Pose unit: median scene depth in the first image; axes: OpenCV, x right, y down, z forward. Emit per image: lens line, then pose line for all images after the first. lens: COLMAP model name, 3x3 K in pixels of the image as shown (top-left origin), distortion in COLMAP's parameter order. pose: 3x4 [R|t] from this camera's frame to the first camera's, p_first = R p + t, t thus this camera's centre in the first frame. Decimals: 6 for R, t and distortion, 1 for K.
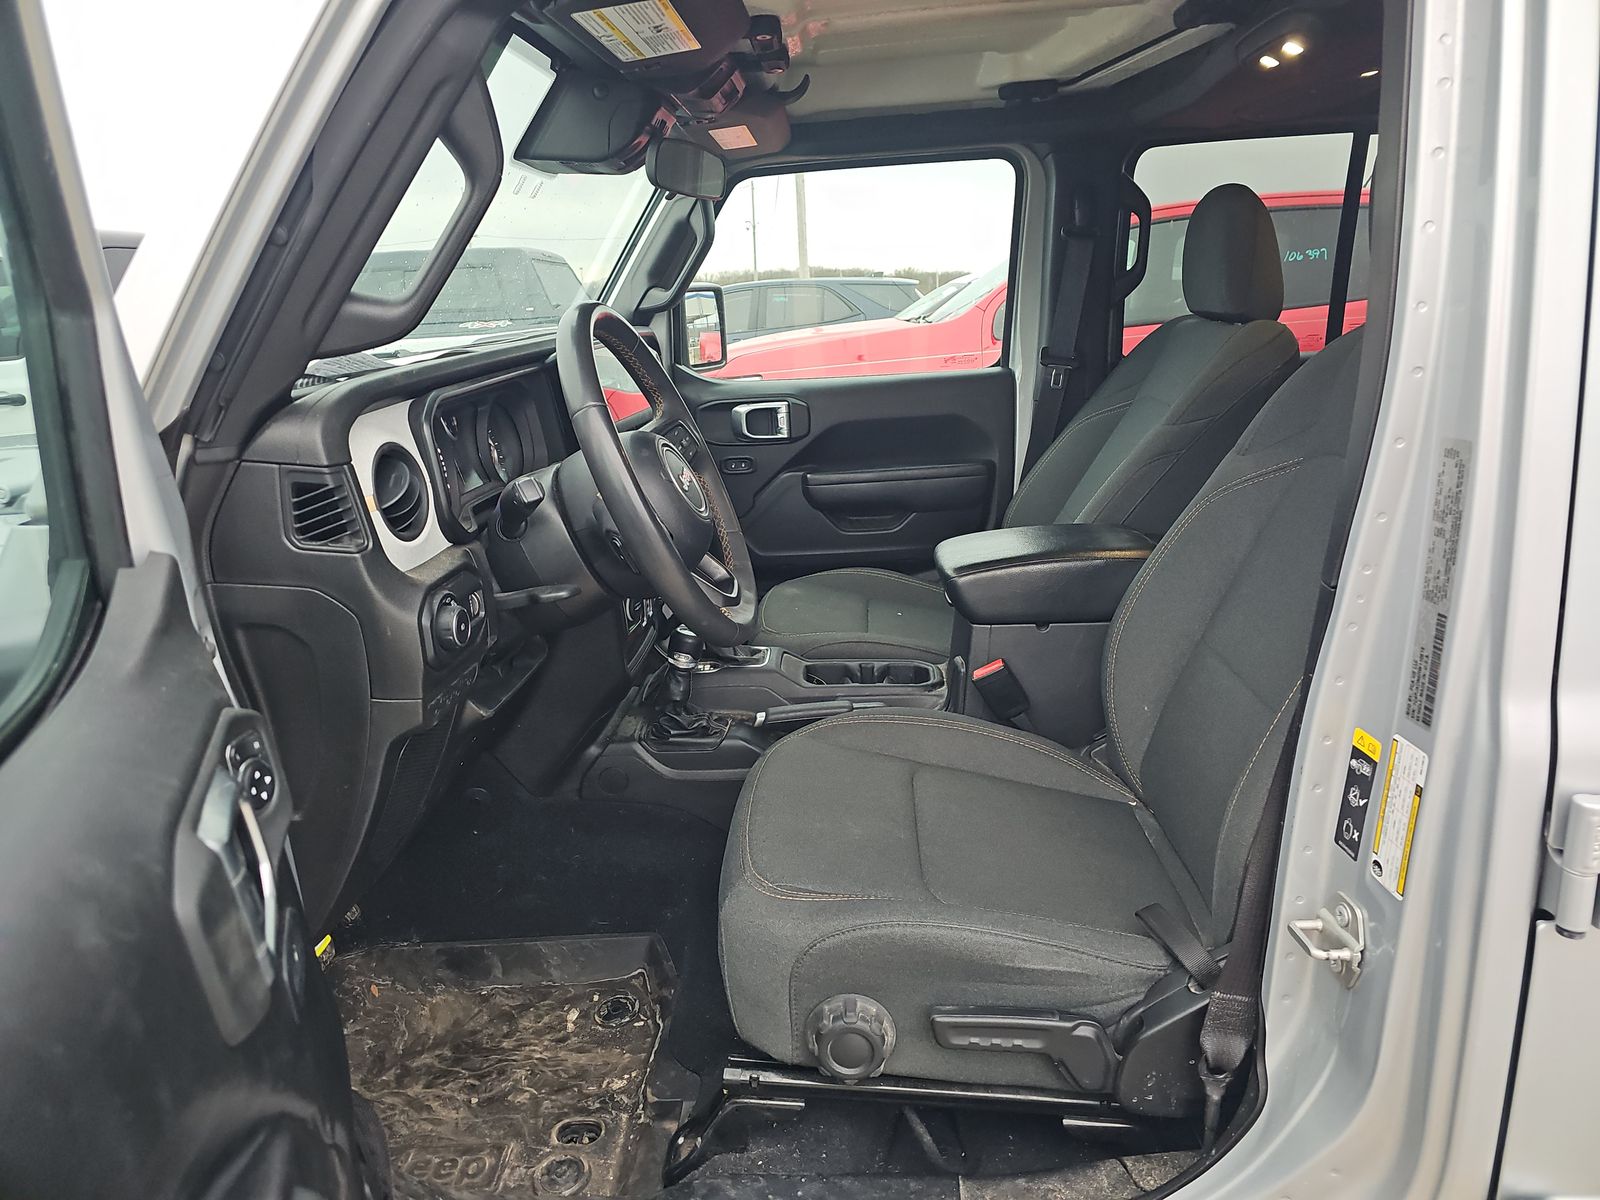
lens RADIAL K [[1062.4, 0, 794.5], [0, 1062.4, 596.3], [0, 0, 1]] dist [0.051250, -0.053423]
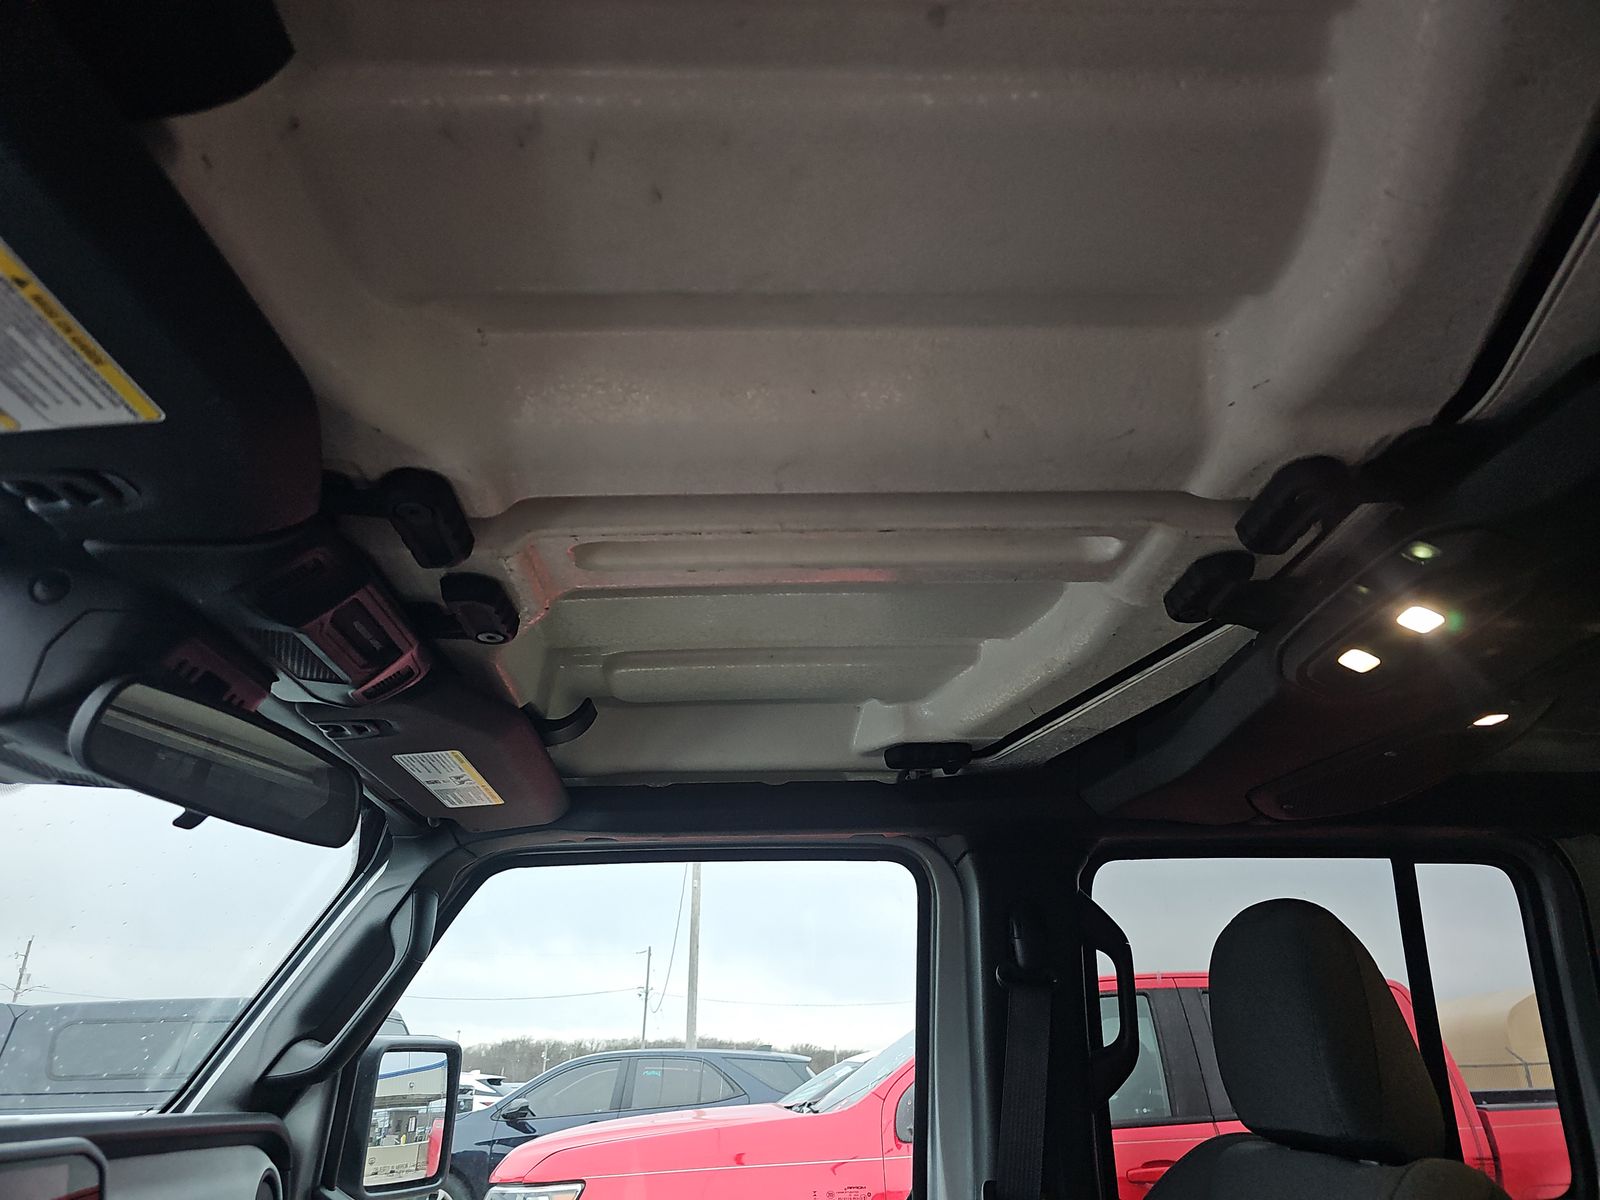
lens RADIAL K [[1062.4, 0, 794.5], [0, 1062.4, 596.3], [0, 0, 1]] dist [0.051250, -0.053423]
pose [[0.995032, 0.074023, 0.066573, 0.072797], [-0.014437, 0.768917, -0.639185, -0.107095], [-0.098503, 0.635049, 0.766166, 0.381879]]
